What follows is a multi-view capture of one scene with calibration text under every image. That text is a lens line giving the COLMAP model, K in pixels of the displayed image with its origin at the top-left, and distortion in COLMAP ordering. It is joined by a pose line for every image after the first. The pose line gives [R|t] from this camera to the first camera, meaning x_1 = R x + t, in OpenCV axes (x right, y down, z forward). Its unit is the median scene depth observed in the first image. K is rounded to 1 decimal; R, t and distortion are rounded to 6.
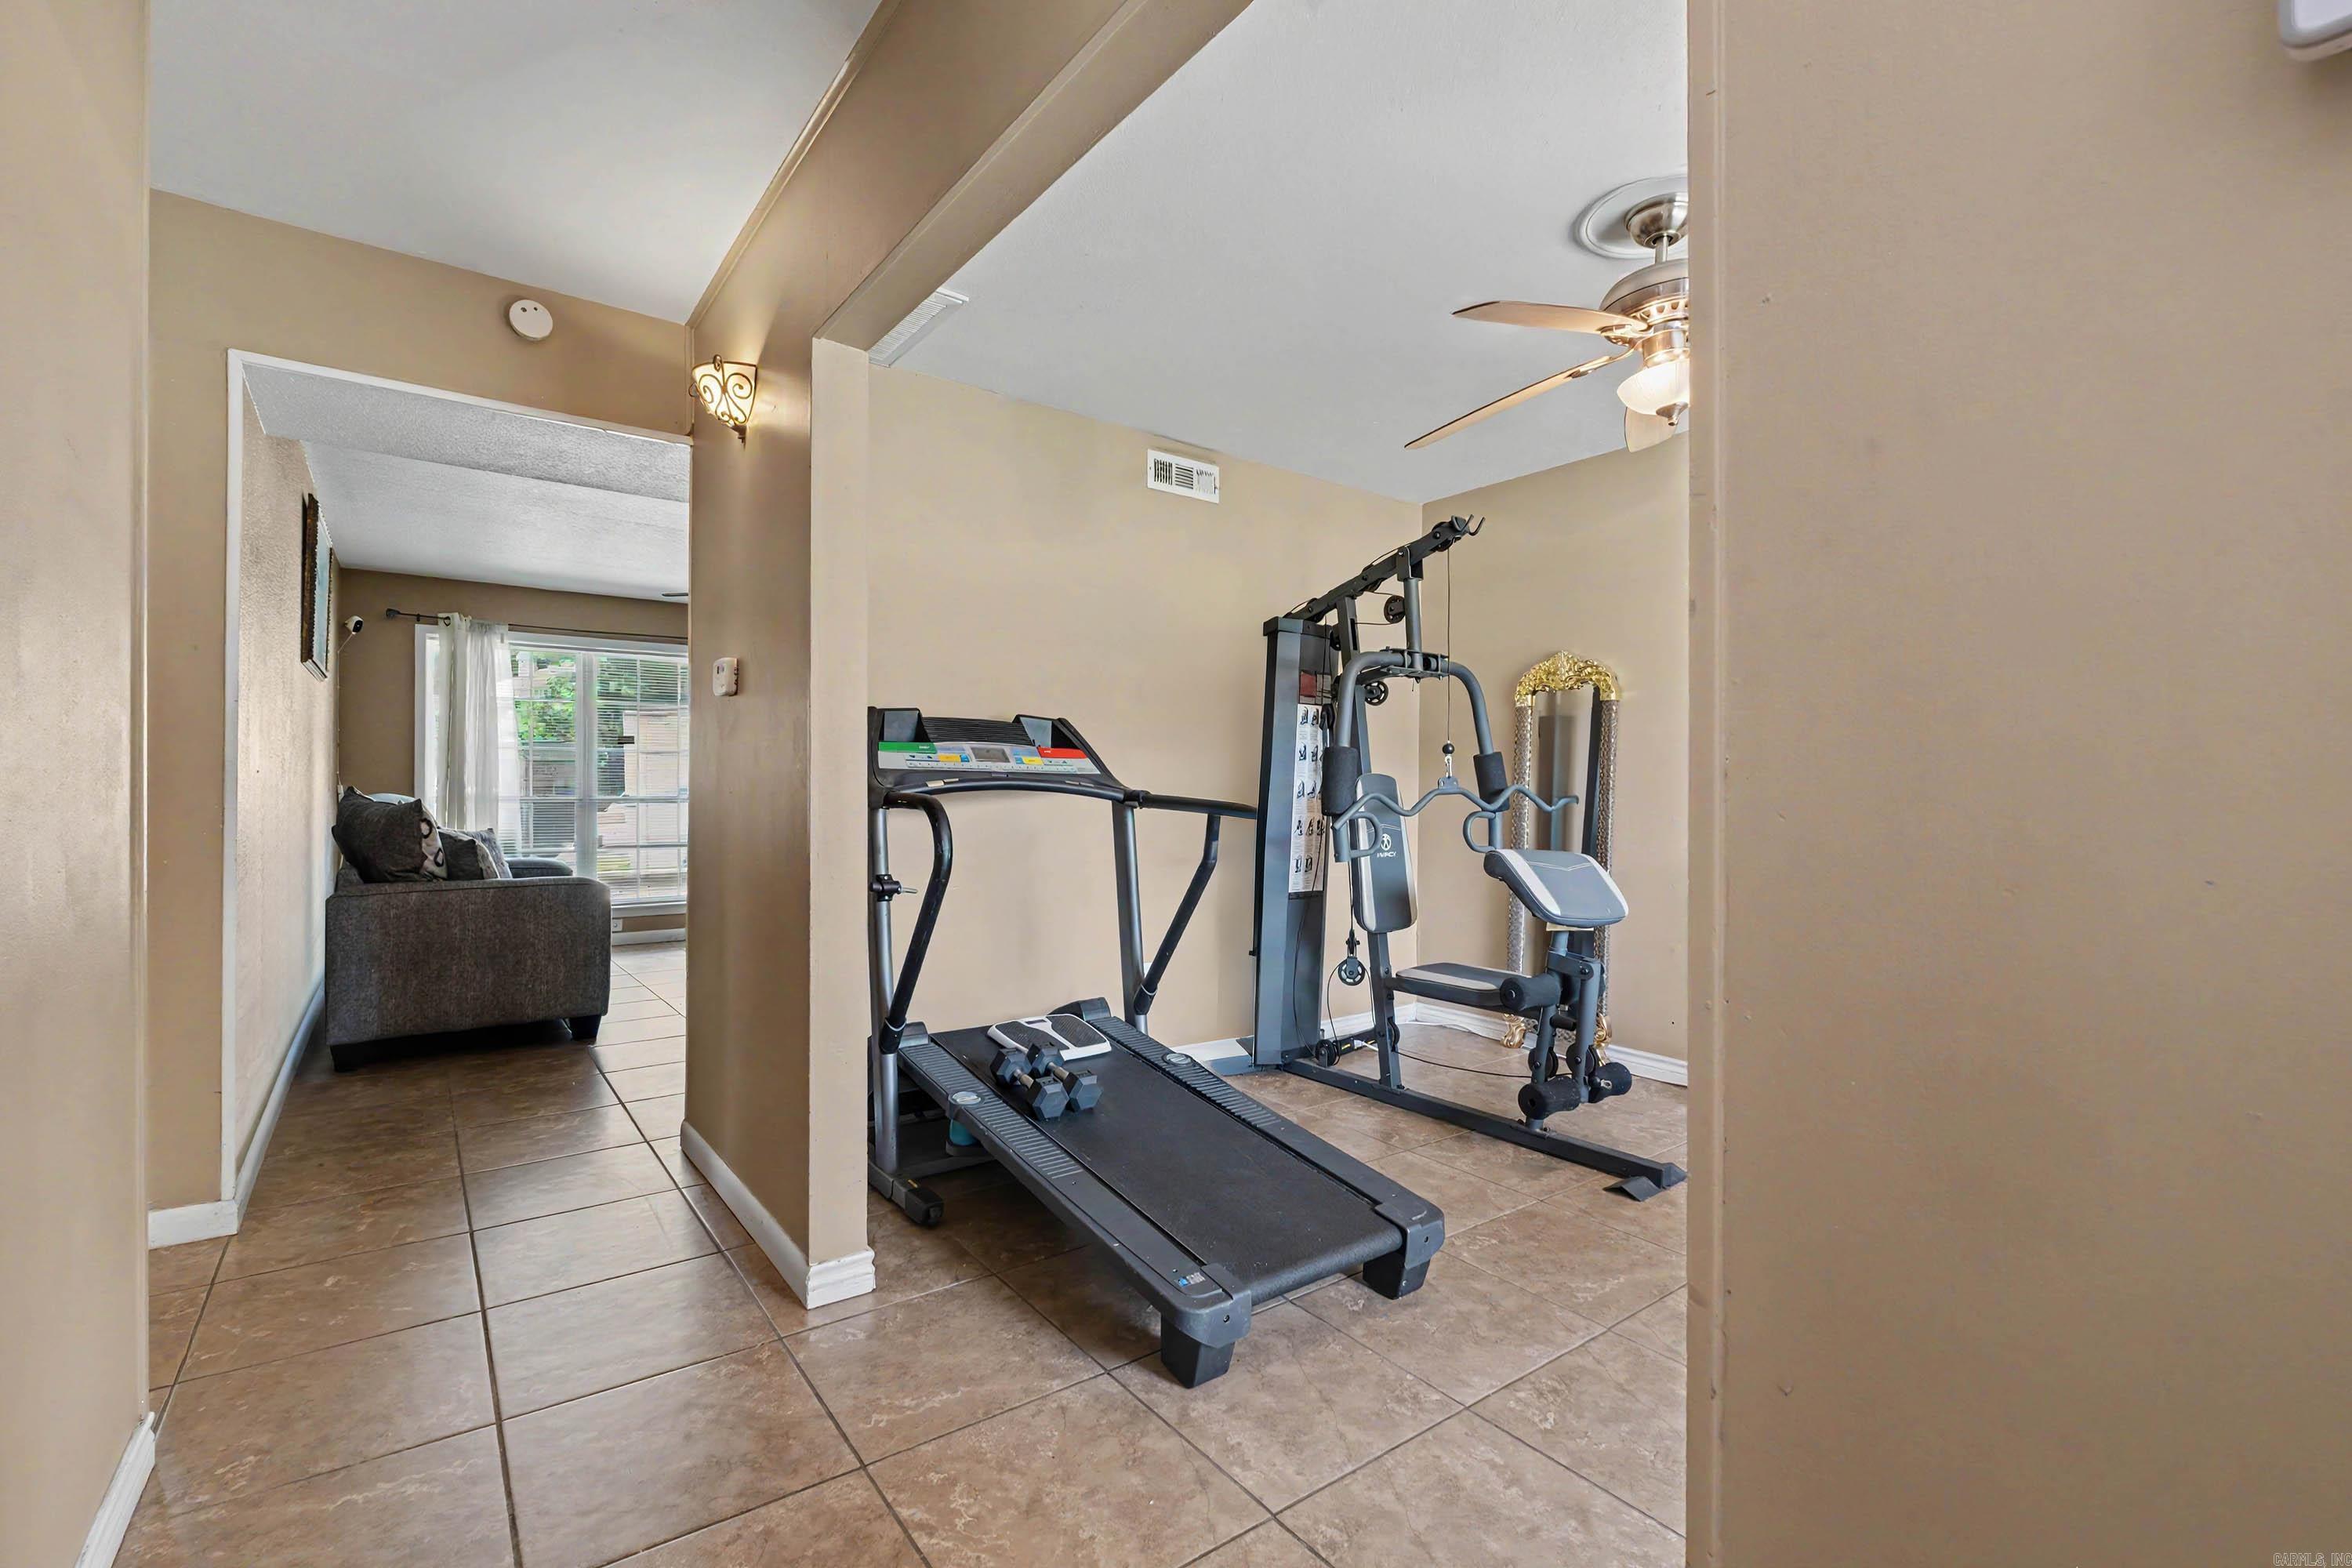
lens RADIAL K [[1032.2, 0, 1193.2], [0, 1032.2, 786.7], [0, 0, 1]] dist [-0.002204, -0.000332]
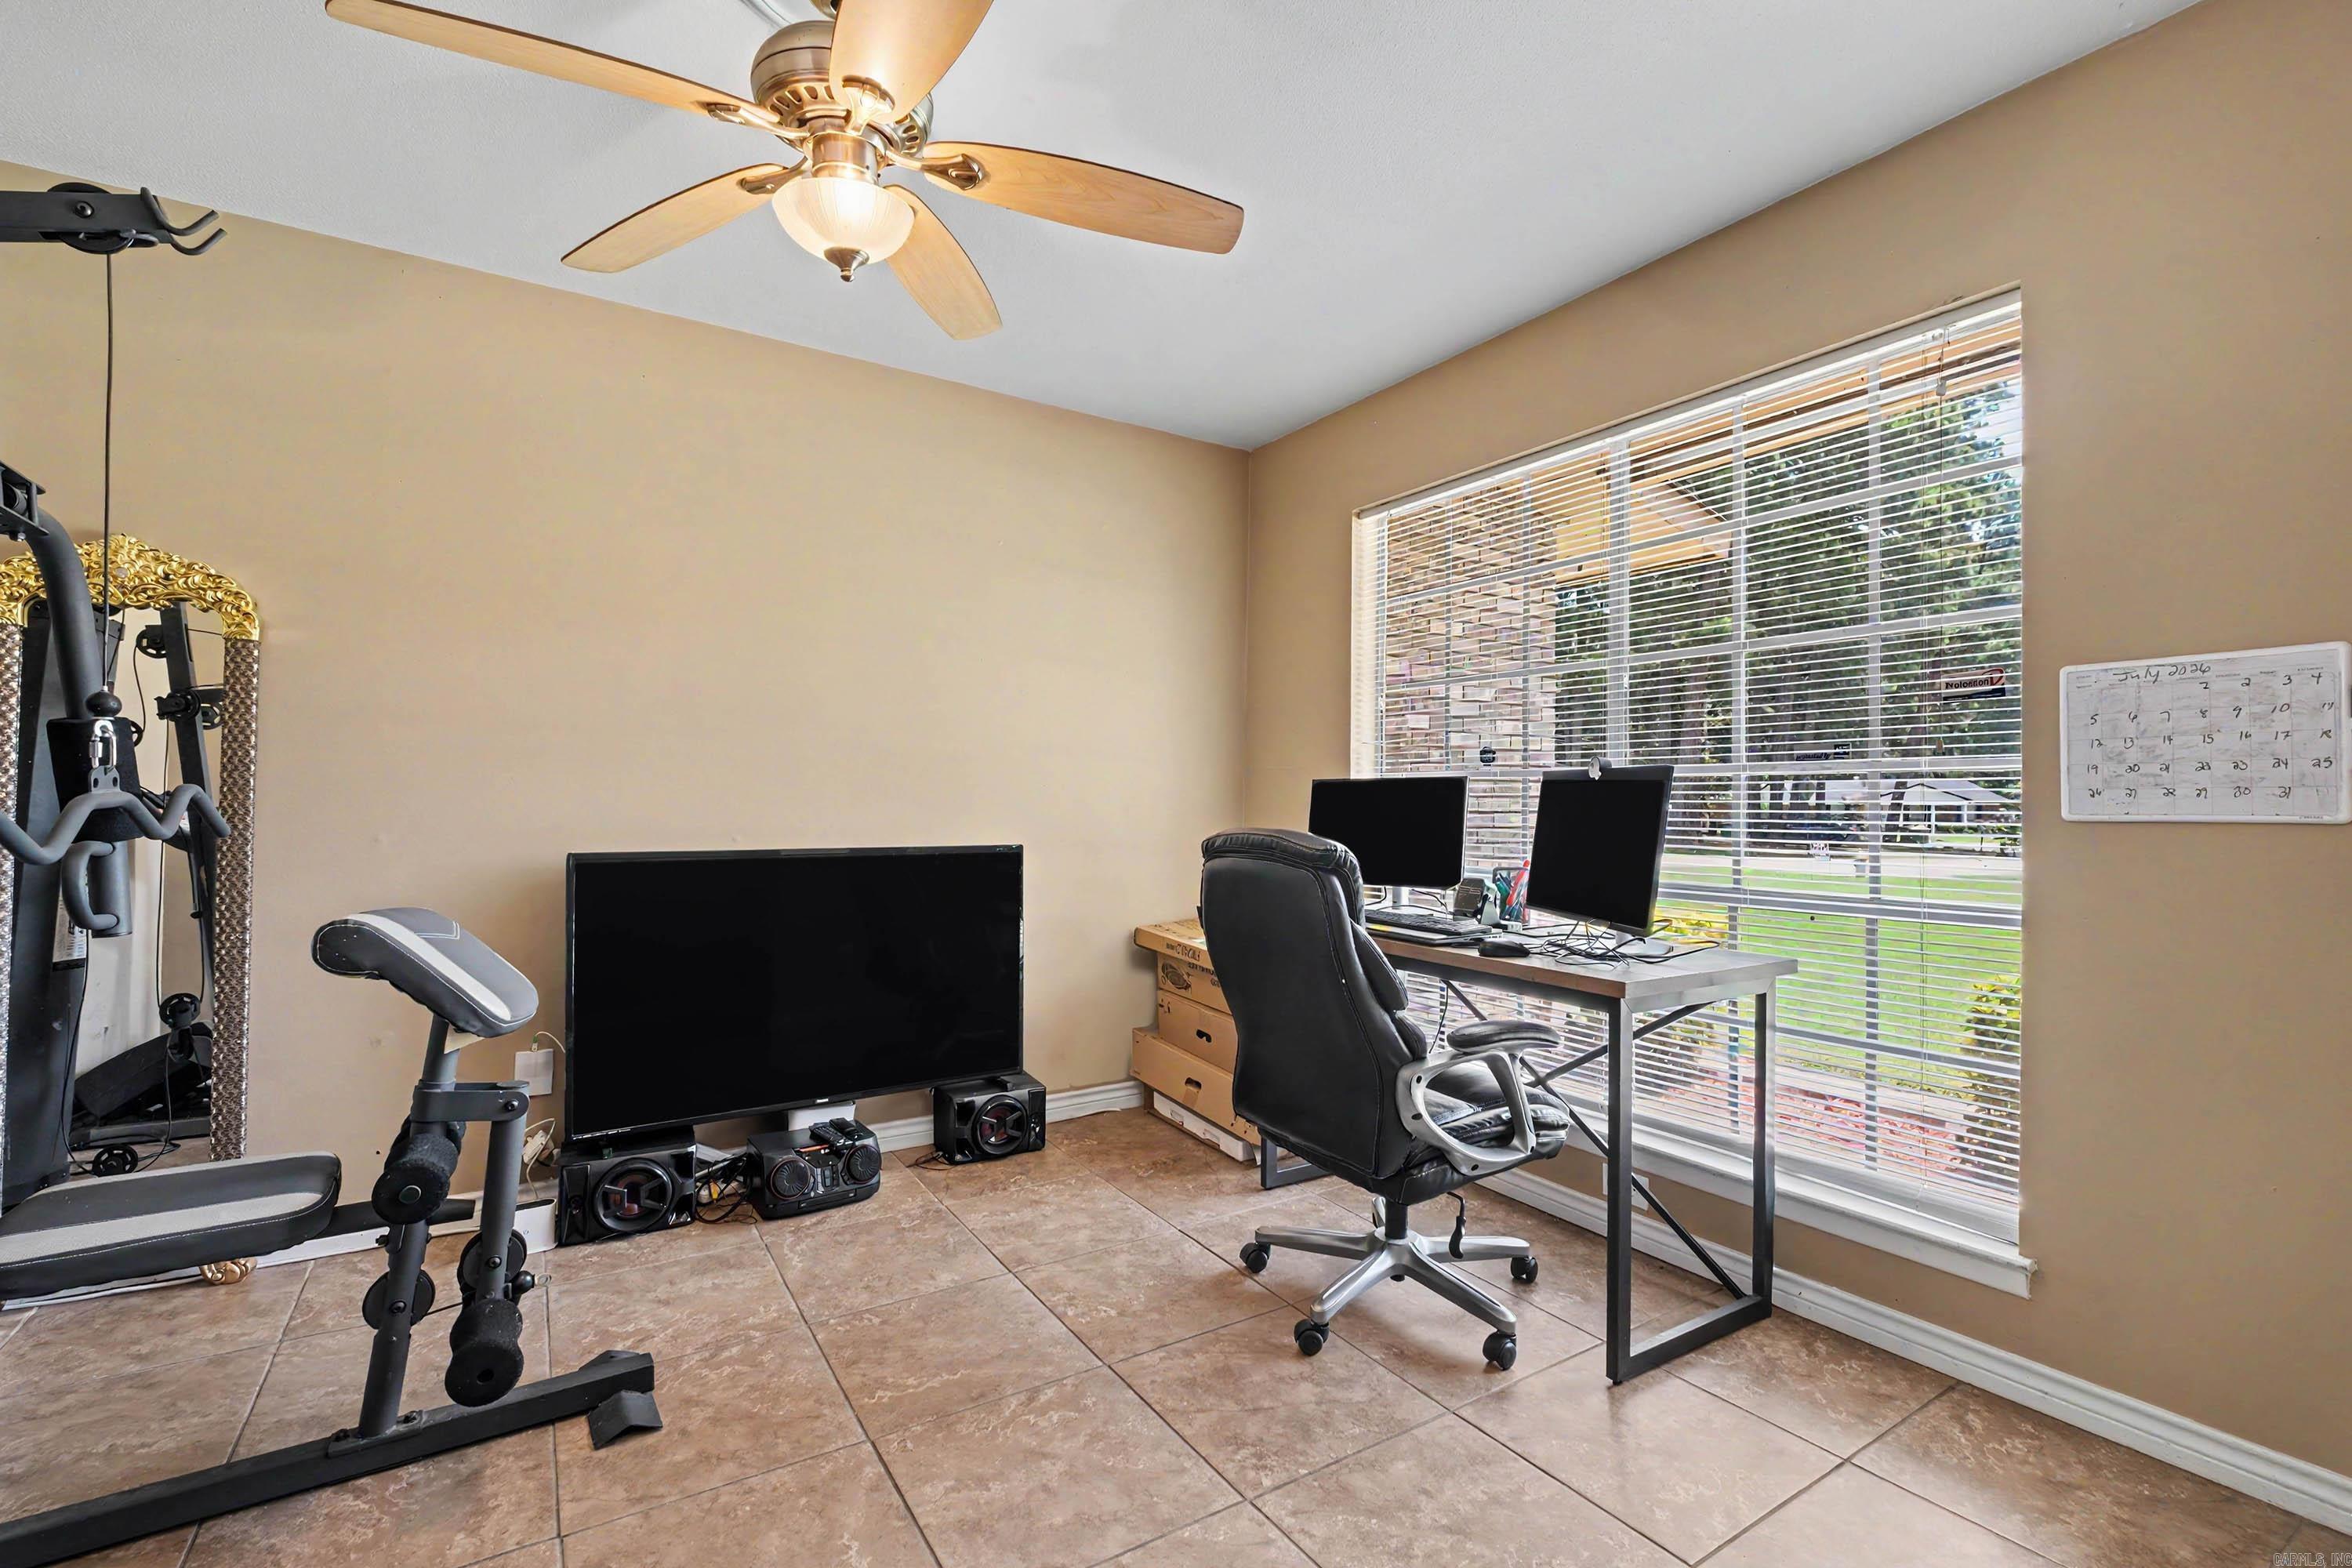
lens RADIAL K [[1032.2, 0, 1181.1], [0, 1032.2, 791.7], [0, 0, 1]] dist [-0.002204, -0.000332]
pose [[0.084273, 0.001917, 0.996441, -0.175920], [-0.005884, 0.999982, -0.001426, -0.001160], [-0.996425, -0.005743, 0.084283, 0.574893]]
